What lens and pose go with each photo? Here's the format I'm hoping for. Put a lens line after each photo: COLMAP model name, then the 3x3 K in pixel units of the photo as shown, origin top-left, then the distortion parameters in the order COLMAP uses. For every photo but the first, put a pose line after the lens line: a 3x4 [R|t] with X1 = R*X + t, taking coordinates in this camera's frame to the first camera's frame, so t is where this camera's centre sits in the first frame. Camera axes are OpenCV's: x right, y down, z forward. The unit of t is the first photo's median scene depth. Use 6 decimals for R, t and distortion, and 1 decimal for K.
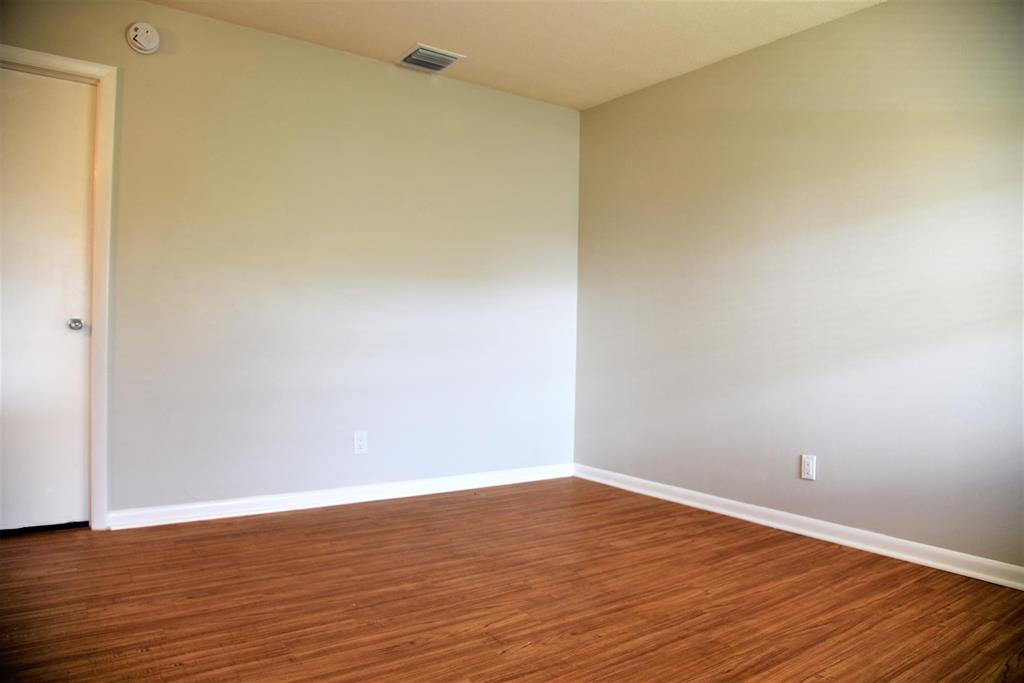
lens RADIAL K [[700.0, 0, 512.0], [0, 700.0, 341.5], [0, 0, 1]] dist [-0.110031, 0.060081]
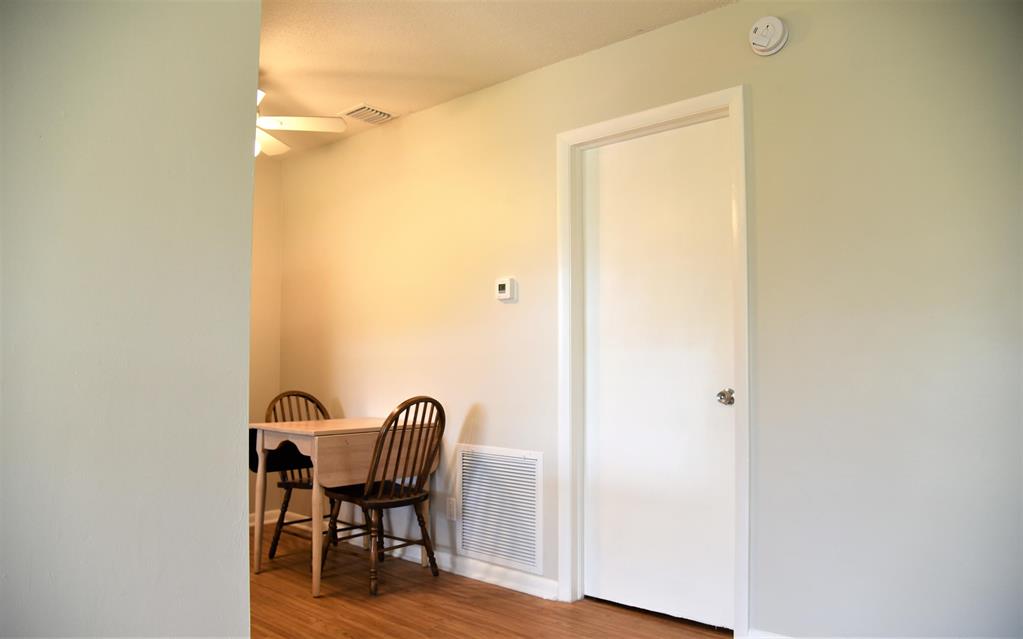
lens RADIAL K [[725.4, 0, 507.0], [0, 725.4, 363.2], [0, 0, 1]] dist [-0.094123, 0.002880]
pose [[0.201369, -0.042192, -0.978606, 0.252162], [0.000015, 0.999072, -0.043071, -0.039706], [0.979515, 0.008659, 0.201183, 0.725498]]
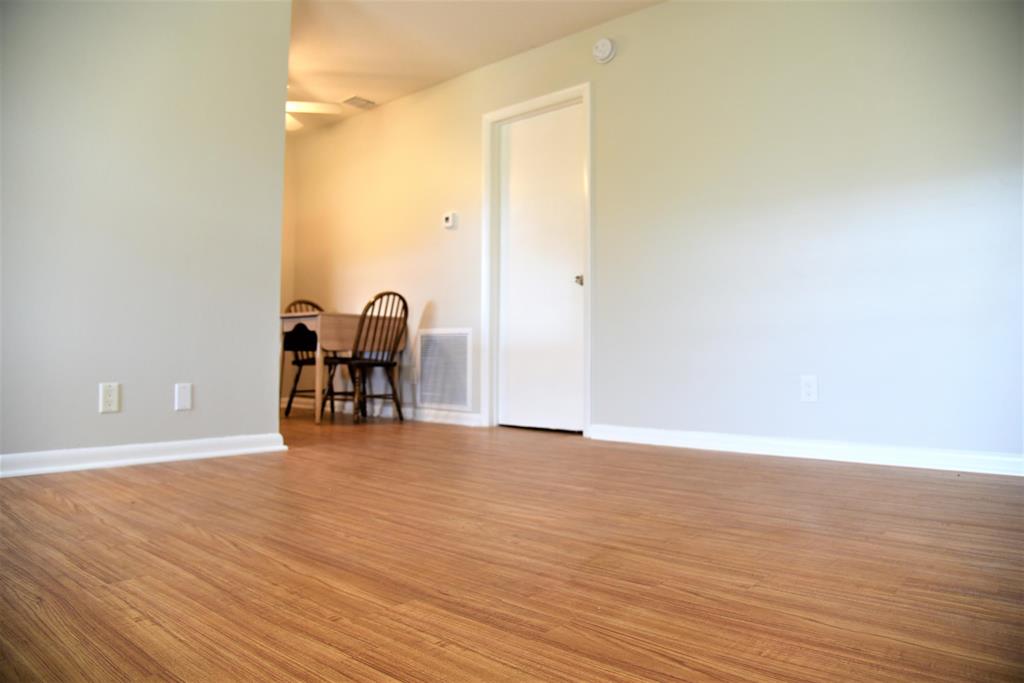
lens RADIAL K [[700.0, 0, 512.0], [0, 700.0, 341.5], [0, 0, 1]] dist [-0.110031, 0.060081]
pose [[0.208996, -0.049977, -0.976639, 0.882572], [-0.004594, 0.998632, -0.052085, 0.220631], [0.977906, 0.015372, 0.208480, 0.772765]]
